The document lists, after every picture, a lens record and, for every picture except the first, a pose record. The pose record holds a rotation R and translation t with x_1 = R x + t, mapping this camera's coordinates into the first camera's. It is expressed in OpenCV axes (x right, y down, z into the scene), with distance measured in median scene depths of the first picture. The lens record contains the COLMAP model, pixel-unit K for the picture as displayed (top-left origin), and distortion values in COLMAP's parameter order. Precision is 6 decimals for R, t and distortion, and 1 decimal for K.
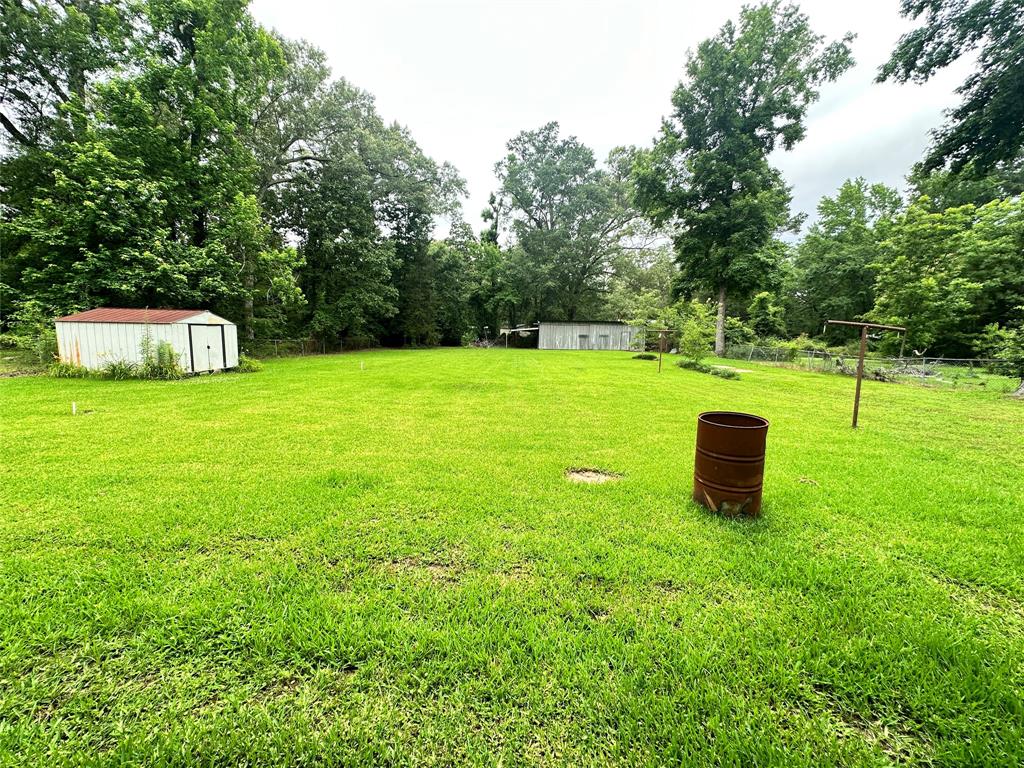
lens RADIAL K [[407.5, 0, 514.6], [0, 407.5, 383.0], [0, 0, 1]] dist [-0.002009, 0.000018]
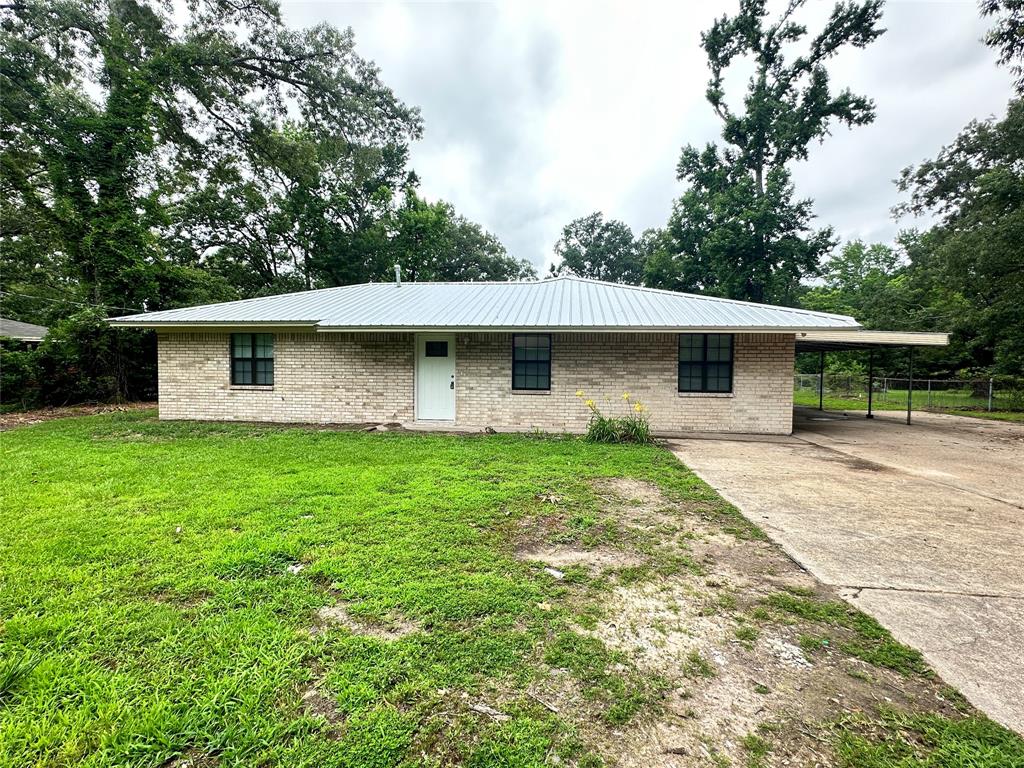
lens RADIAL K [[495.1, 0, 508.5], [0, 495.1, 386.2], [0, 0, 1]] dist [-0.000257, 0.000019]
pose [[0.991203, -0.011272, -0.131872, 0.009611], [-0.000635, 0.995950, -0.089908, 0.064561], [0.132351, 0.089201, 0.987181, -0.545360]]
